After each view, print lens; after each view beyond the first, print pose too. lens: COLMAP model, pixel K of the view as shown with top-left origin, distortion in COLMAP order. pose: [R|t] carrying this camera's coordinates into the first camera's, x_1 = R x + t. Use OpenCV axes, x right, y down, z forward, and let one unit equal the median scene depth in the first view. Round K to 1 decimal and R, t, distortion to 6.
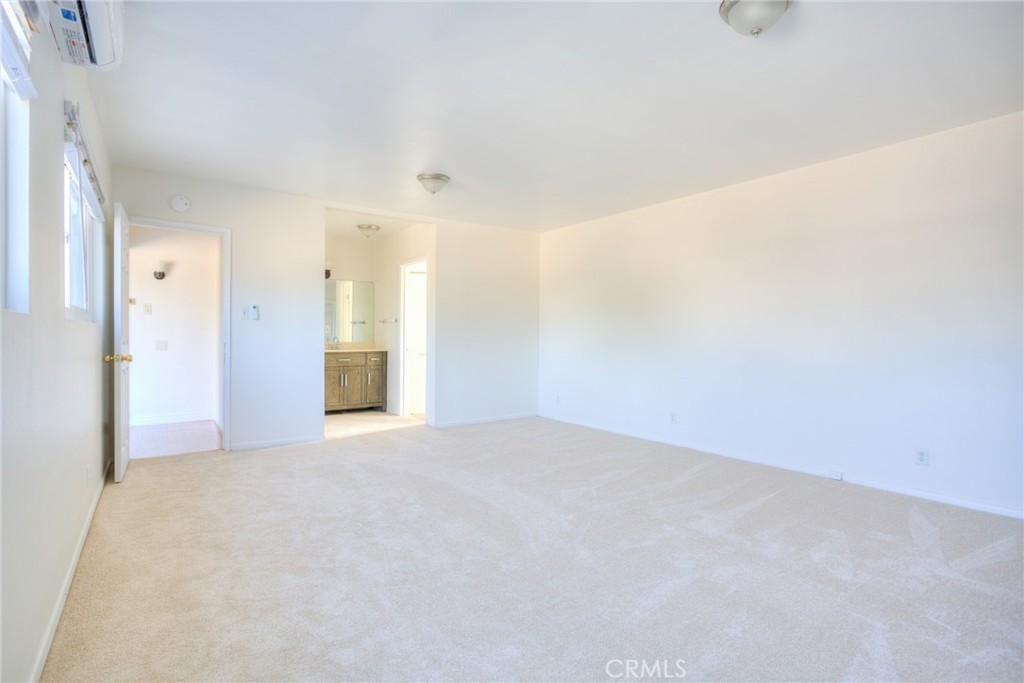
lens RADIAL K [[500.2, 0, 508.4], [0, 500.2, 338.7], [0, 0, 1]] dist [-0.015661, 0.007951]
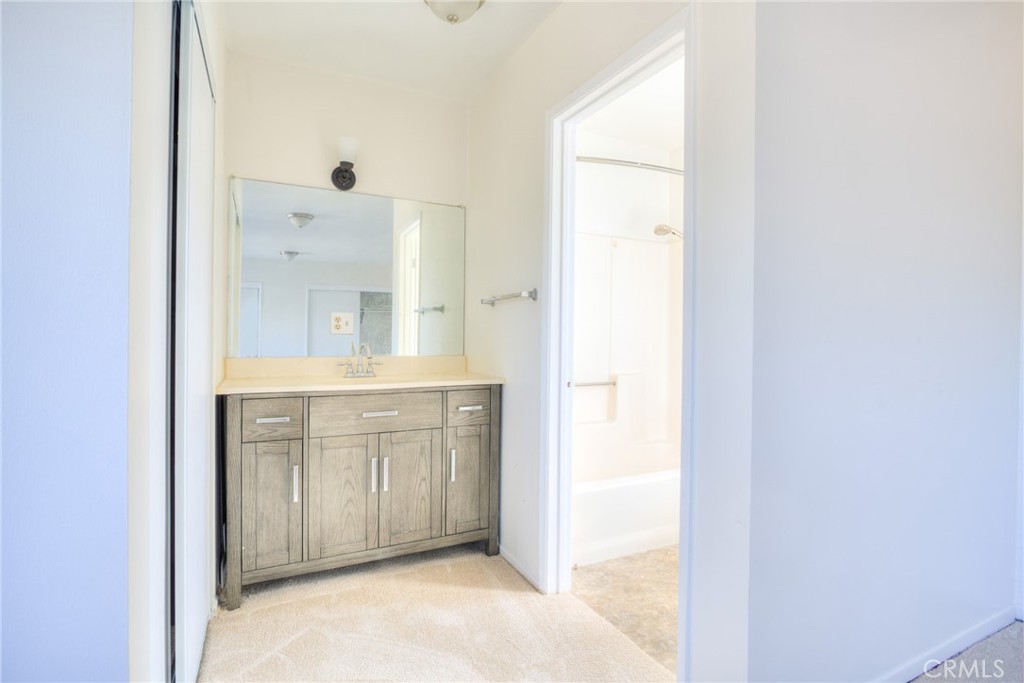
lens RADIAL K [[500.2, 0, 512.8], [0, 500.2, 340.1], [0, 0, 1]] dist [-0.015661, 0.007951]
pose [[0.987248, 0.000348, -0.159188, -0.183103], [-0.000907, 0.999994, -0.003441, -0.005284], [0.159185, 0.003542, 0.987242, 0.665669]]
